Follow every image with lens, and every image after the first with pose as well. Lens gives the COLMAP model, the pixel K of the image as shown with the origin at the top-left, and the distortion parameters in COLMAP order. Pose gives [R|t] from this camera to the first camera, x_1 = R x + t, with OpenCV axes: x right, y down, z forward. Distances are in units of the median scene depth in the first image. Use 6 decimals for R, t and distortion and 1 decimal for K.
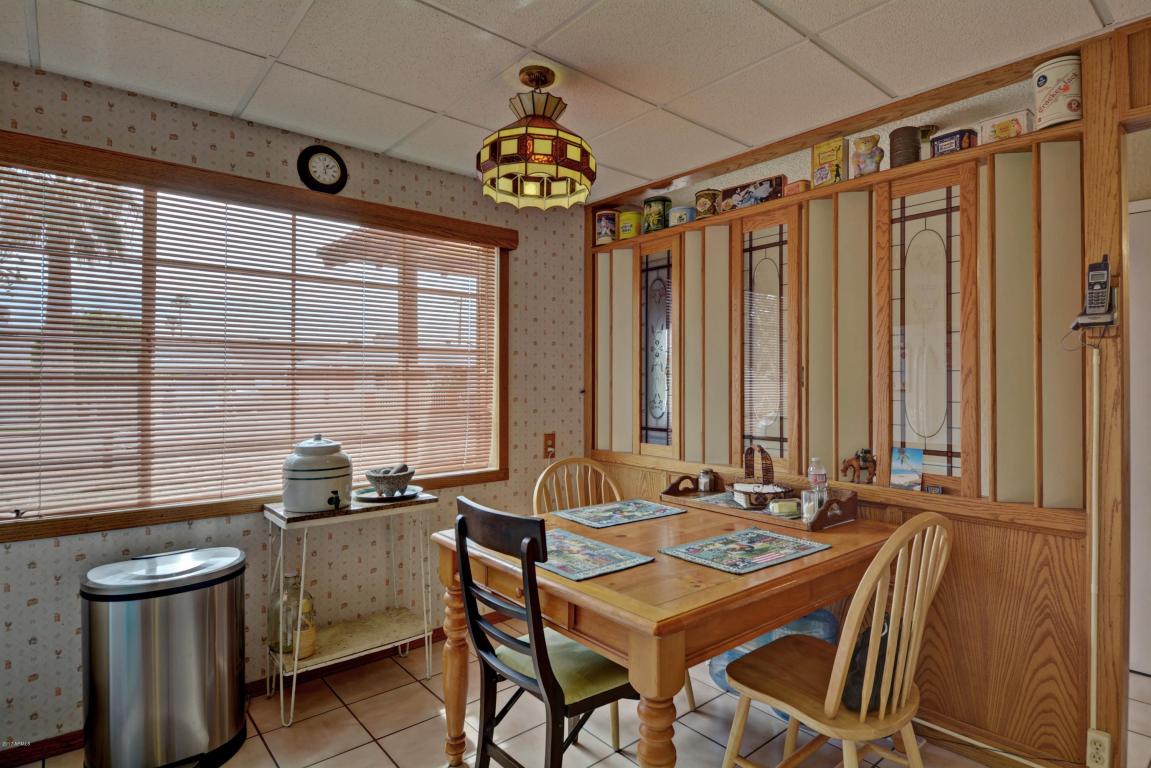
lens RADIAL K [[602.2, 0, 575.5], [0, 602.2, 384.0], [0, 0, 1]] dist [0.049852, -0.041835]
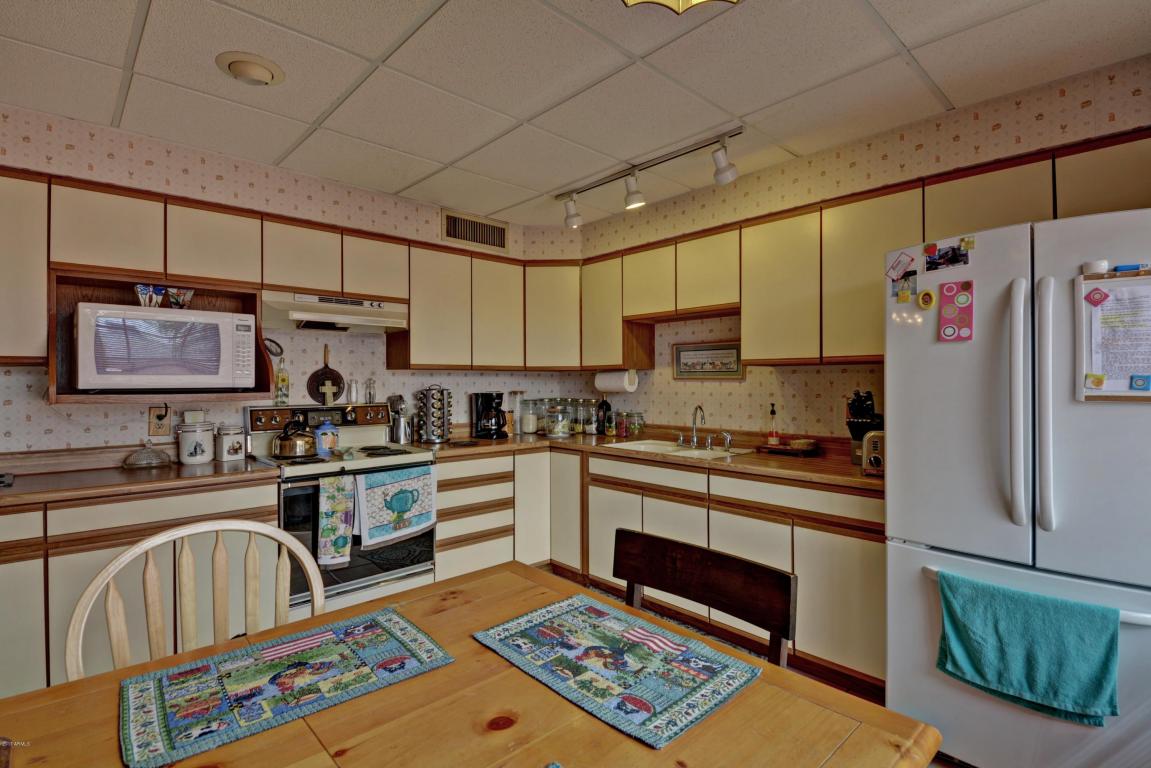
lens RADIAL K [[562.0, 0, 575.5], [0, 562.0, 384.0], [0, 0, 1]] dist [0.029860, -0.000525]
pose [[-0.998411, 0.004978, -0.056140, 0.039944], [0.004575, 0.999963, 0.007302, 0.000209], [0.056174, 0.007034, -0.998396, 1.326139]]
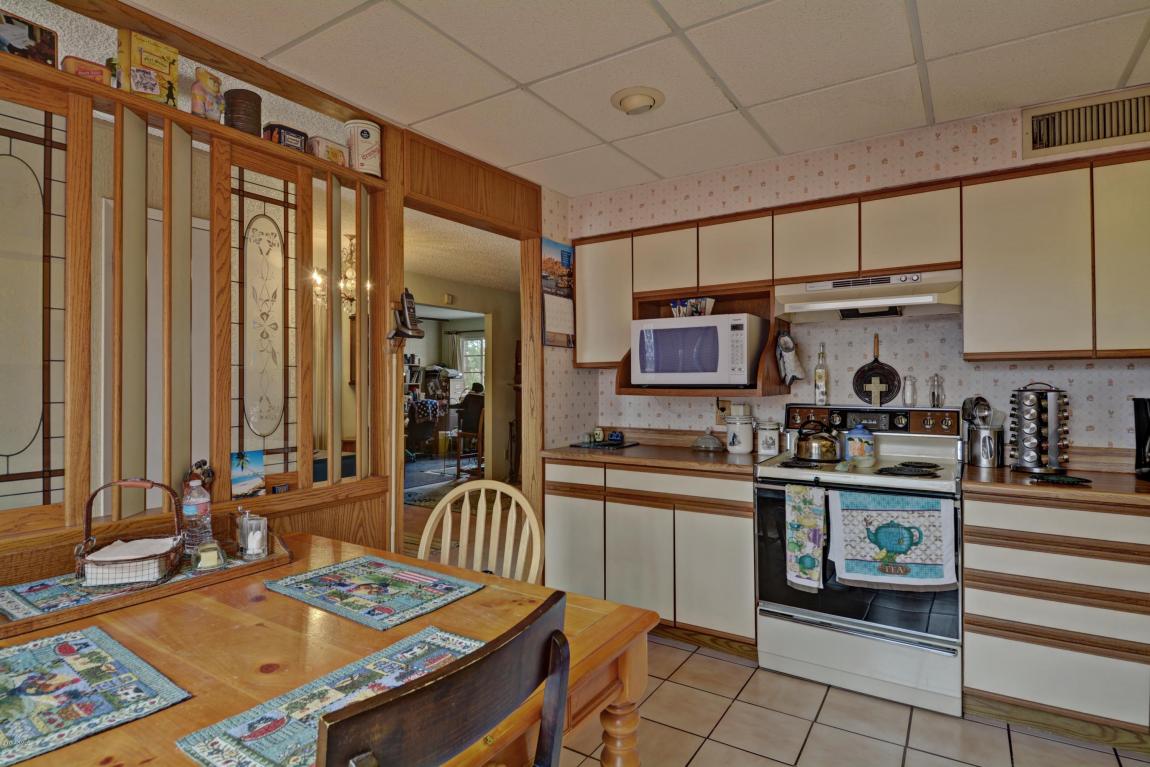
lens RADIAL K [[601.6, 0, 575.0], [0, 601.6, 383.5], [0, 0, 1]] dist [0.049852, -0.041835]
pose [[-0.297825, -0.001391, 0.954619, -0.472419], [0.005073, 0.999983, 0.003040, 0.005565], [-0.954607, 0.005748, -0.297813, 0.844757]]
